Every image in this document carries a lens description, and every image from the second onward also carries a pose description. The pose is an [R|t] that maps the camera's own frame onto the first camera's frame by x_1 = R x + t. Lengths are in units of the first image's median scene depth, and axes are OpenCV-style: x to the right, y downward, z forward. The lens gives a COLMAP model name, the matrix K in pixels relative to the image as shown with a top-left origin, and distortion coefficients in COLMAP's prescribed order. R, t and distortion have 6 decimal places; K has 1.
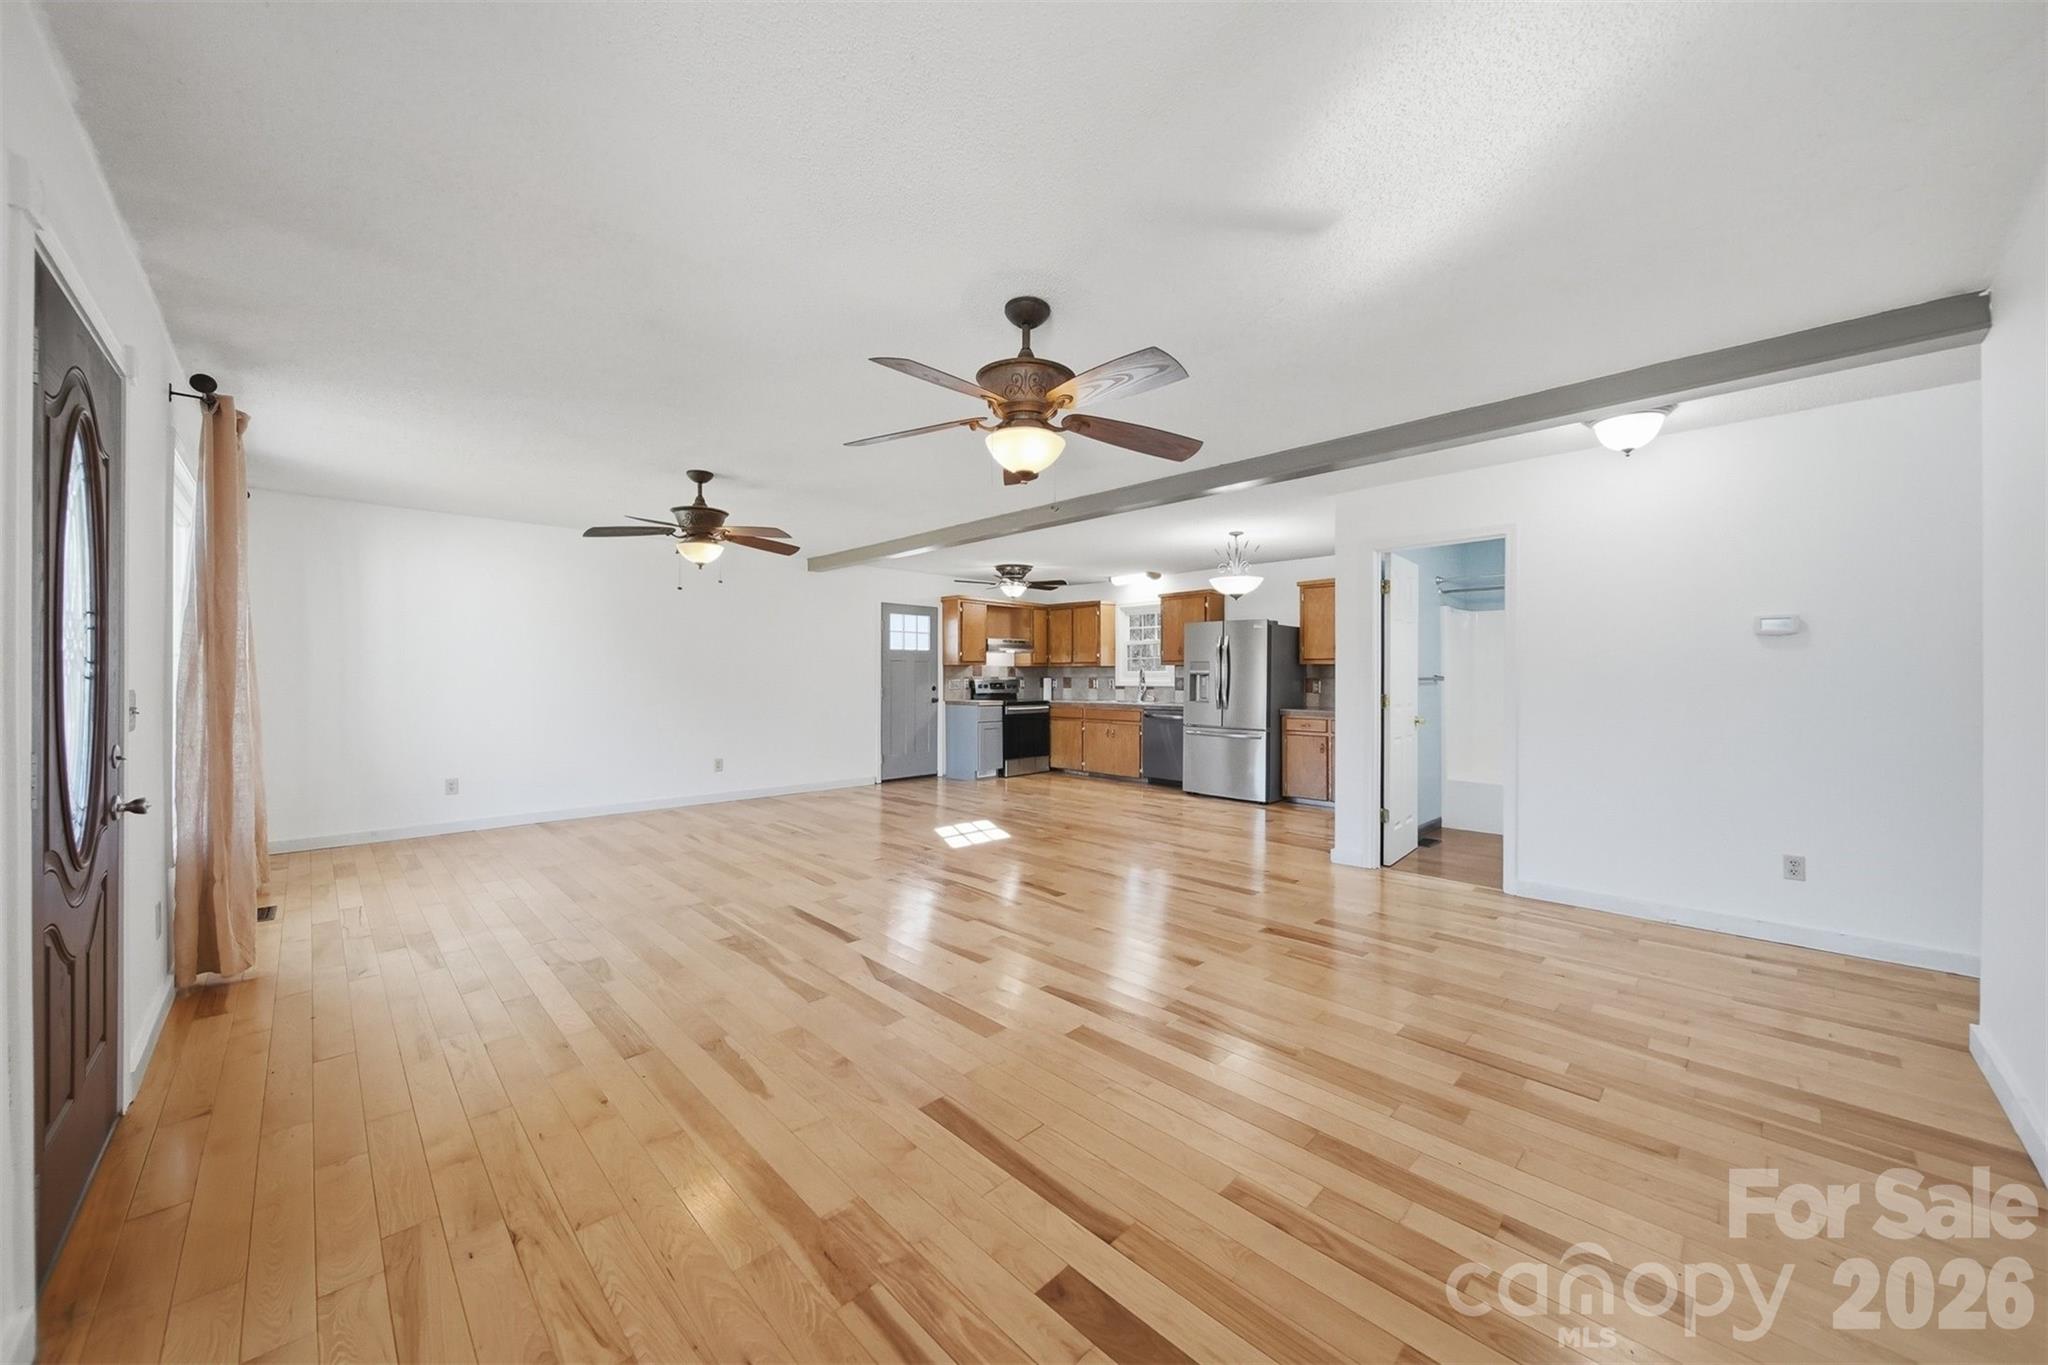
lens RADIAL K [[731.4, 0, 1024.0], [0, 731.4, 673.7], [0, 0, 1]] dist [-0.000665, -0.000215]
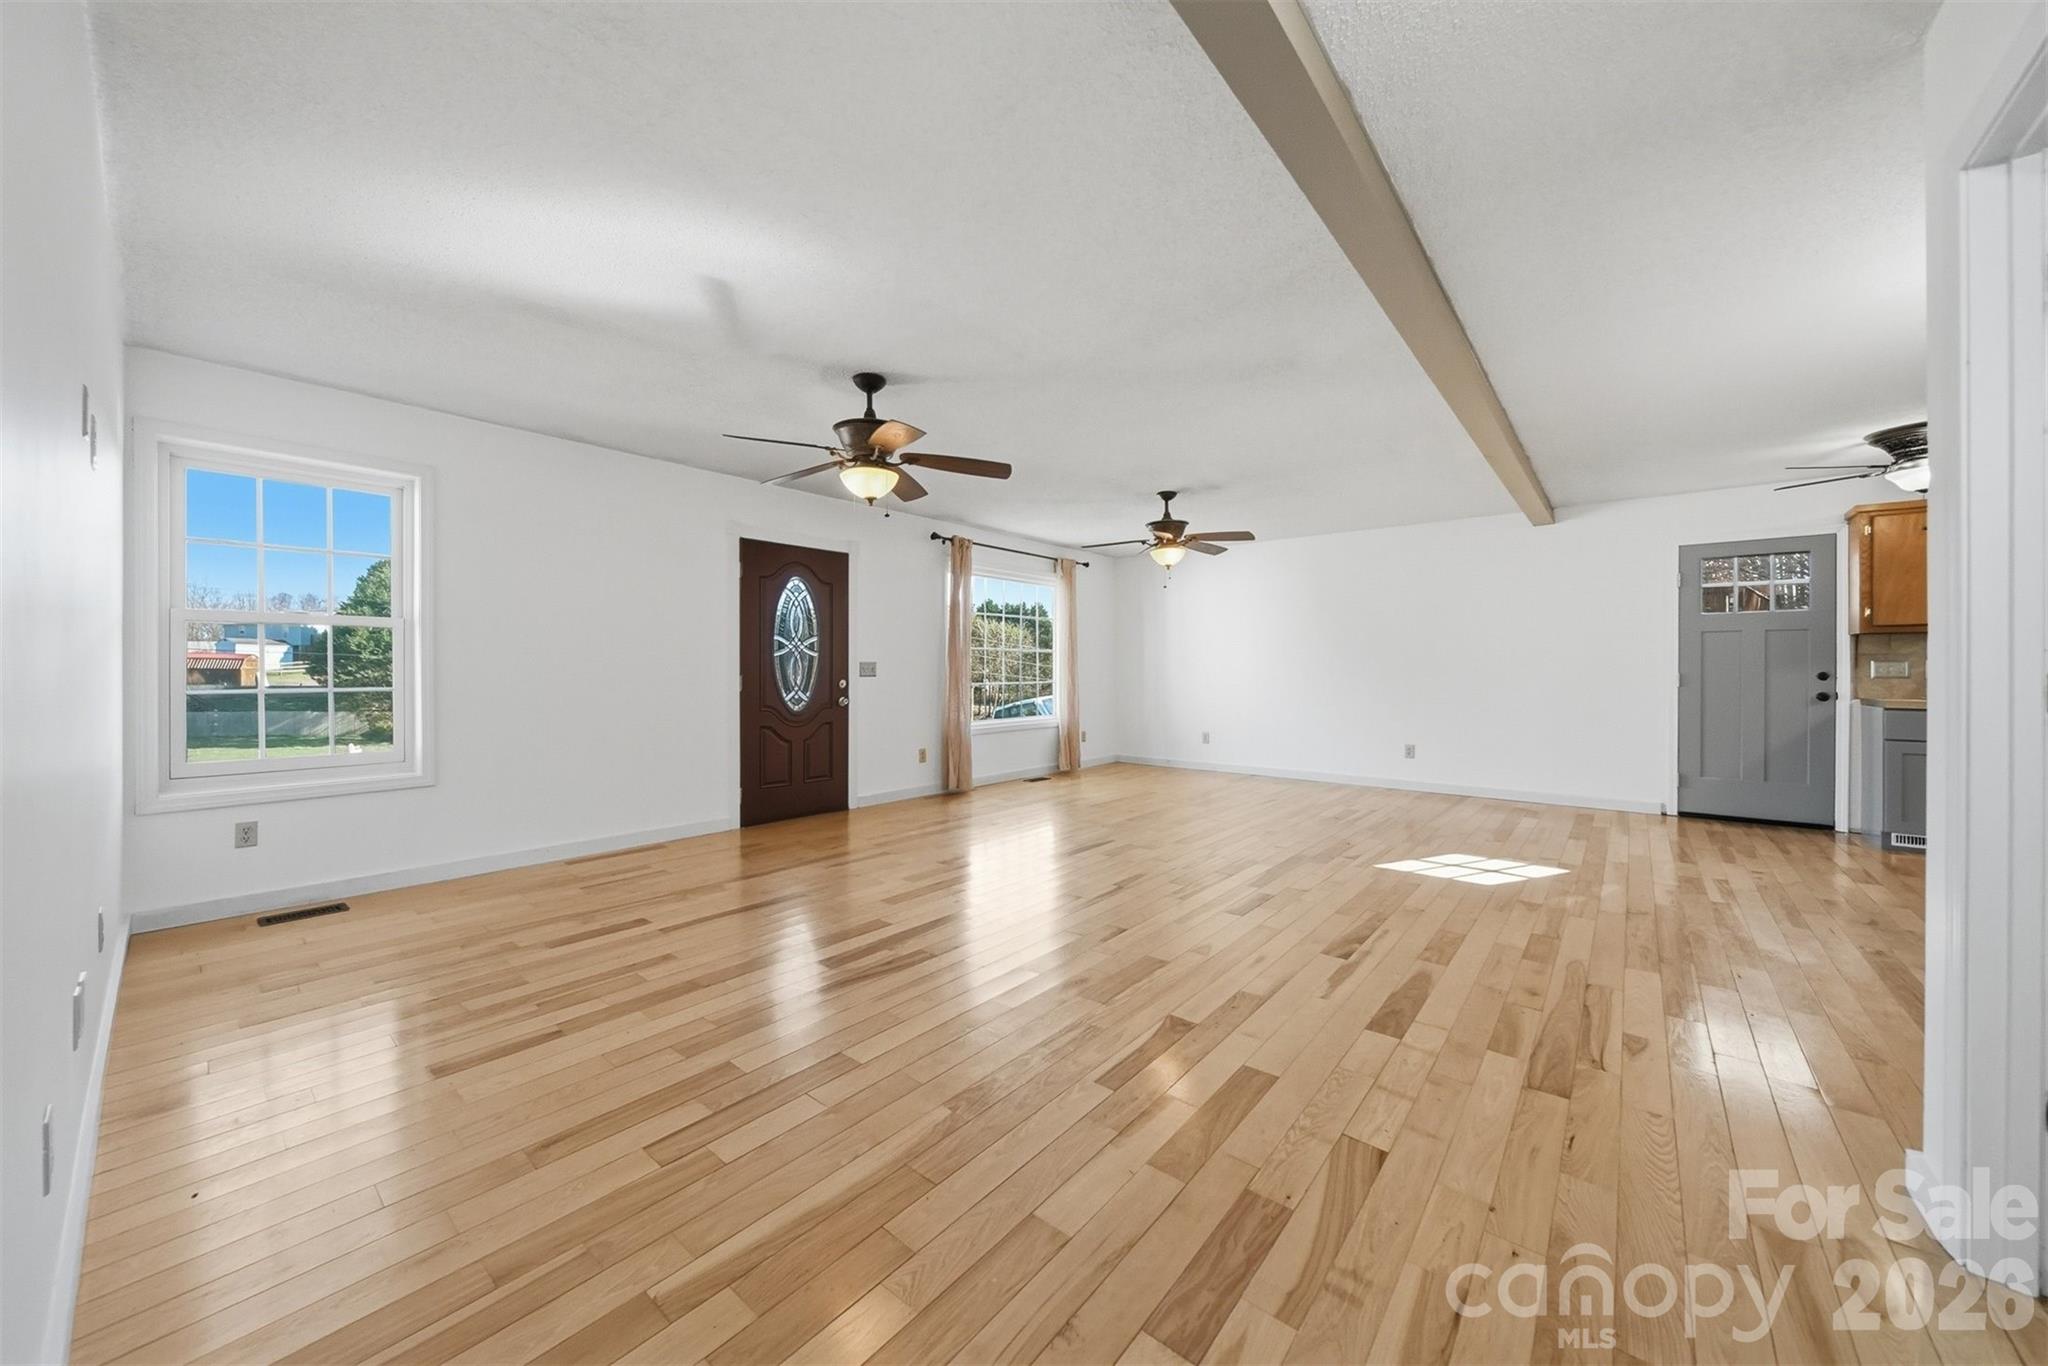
lens RADIAL K [[731.4, 0, 1024.0], [0, 731.4, 674.2], [0, 0, 1]] dist [-0.000665, -0.000215]
pose [[0.096356, 0.002484, -0.995344, 0.384498], [0.005351, 0.999981, 0.003014, 0.013442], [0.995333, -0.005616, 0.096341, 0.314319]]
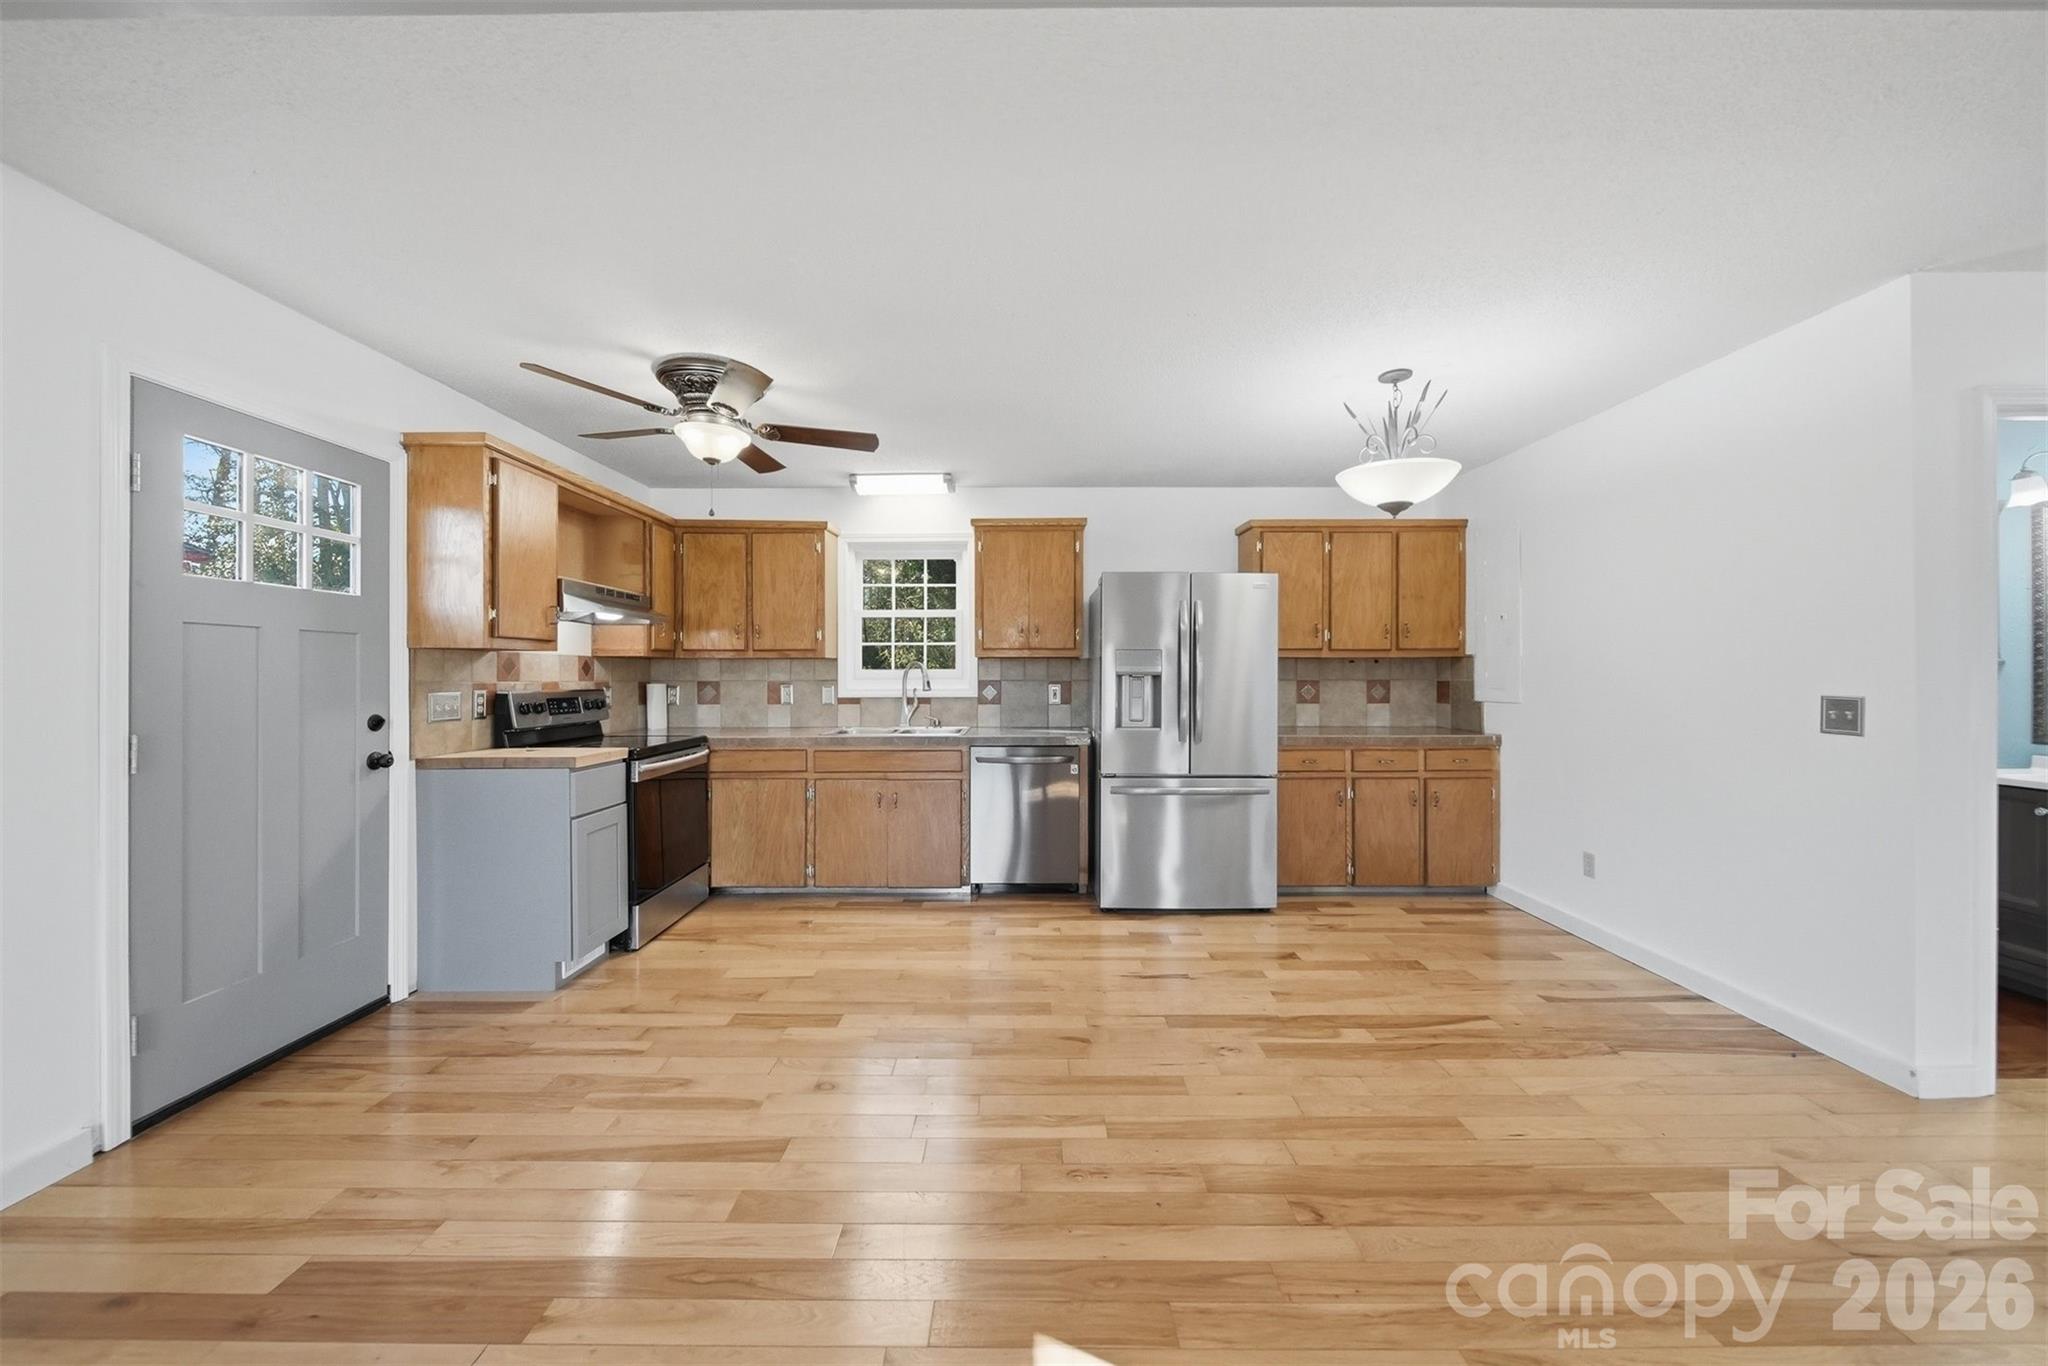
lens RADIAL K [[731.4, 0, 1024.0], [0, 731.4, 674.2], [0, 0, 1]] dist [-0.000665, -0.000215]
pose [[0.687418, -0.000430, 0.726261, -0.157093], [-0.001401, 0.999997, 0.001918, -0.001117], [-0.726260, -0.002336, 0.687416, 0.585498]]
